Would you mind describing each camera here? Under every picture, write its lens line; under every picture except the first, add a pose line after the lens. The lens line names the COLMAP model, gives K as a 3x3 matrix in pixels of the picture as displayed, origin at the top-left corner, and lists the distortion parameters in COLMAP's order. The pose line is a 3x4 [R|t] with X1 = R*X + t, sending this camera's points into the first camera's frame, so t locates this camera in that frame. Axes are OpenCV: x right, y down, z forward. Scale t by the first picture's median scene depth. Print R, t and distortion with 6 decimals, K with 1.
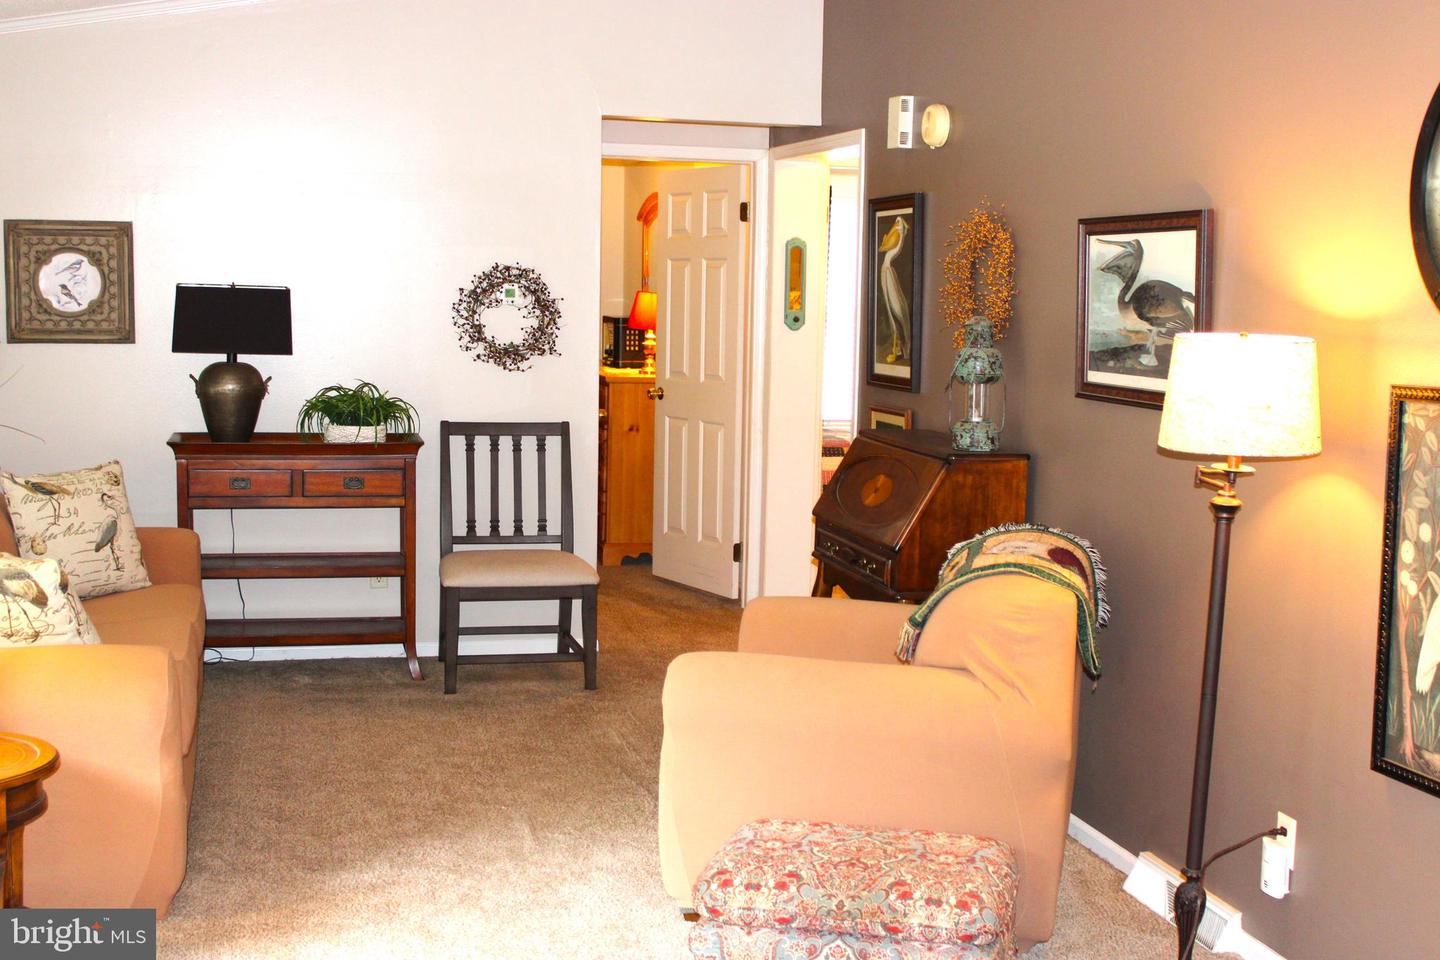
lens RADIAL K [[1712.9, 0, 723.3], [0, 1712.9, 461.7], [0, 0, 1]] dist [-0.085841, 0.064828]
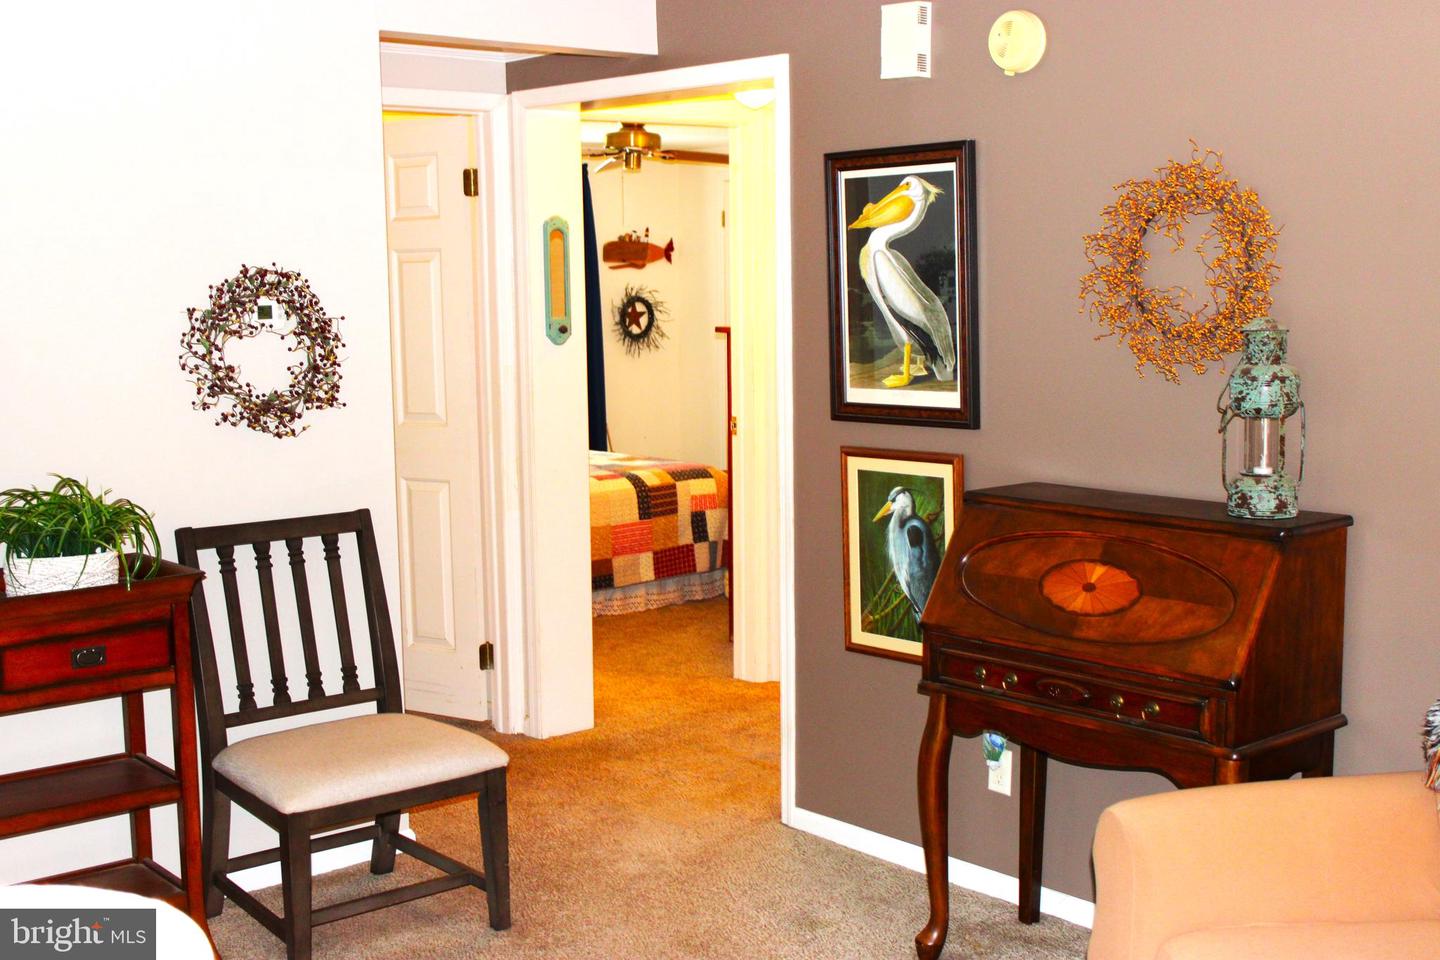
lens RADIAL K [[1712.9, 0, 723.3], [0, 1712.9, 461.7], [0, 0, 1]] dist [-0.085841, 0.064828]
pose [[0.896098, -0.083977, 0.435839, -0.251025], [0.080837, 0.996394, 0.025781, -0.047122], [-0.436433, 0.012129, 0.899655, 0.371259]]
